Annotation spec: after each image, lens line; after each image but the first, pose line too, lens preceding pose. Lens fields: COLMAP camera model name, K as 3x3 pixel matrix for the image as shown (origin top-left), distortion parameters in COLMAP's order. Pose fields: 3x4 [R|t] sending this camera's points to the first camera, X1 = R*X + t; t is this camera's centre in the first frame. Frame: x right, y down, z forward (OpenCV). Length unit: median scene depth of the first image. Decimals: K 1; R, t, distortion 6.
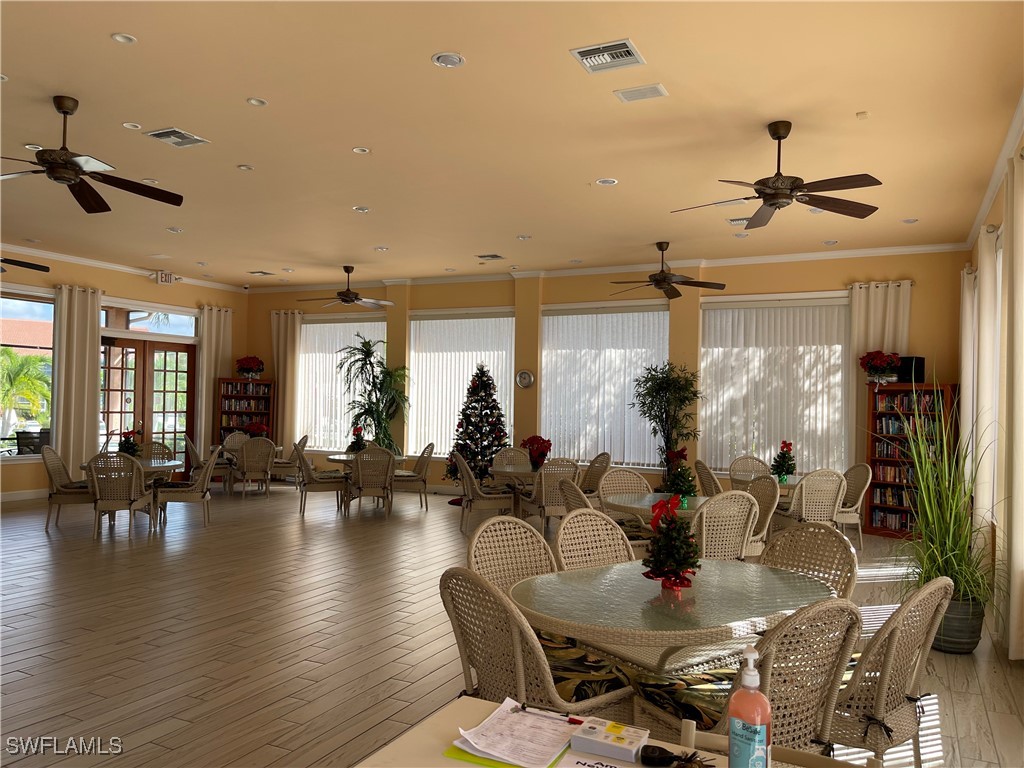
lens RADIAL K [[753.2, 0, 513.4], [0, 753.2, 408.0], [0, 0, 1]] dist [0.053626, -0.000957]
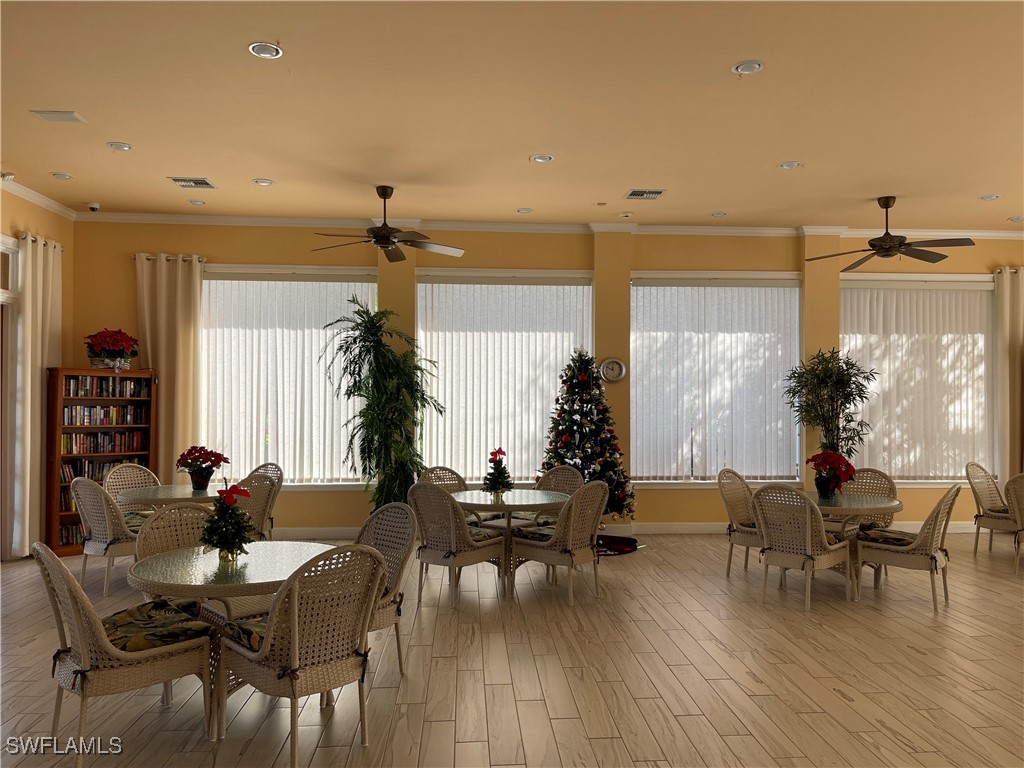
lens RADIAL K [[784.3, 0, 512.0], [0, 784.3, 384.0], [0, 0, 1]] dist [0.060299, -0.067614]
pose [[0.861594, -0.002149, 0.507594, -0.474700], [0.019088, 0.999421, -0.028168, -0.006187], [-0.507239, 0.033958, 0.861136, 0.411839]]
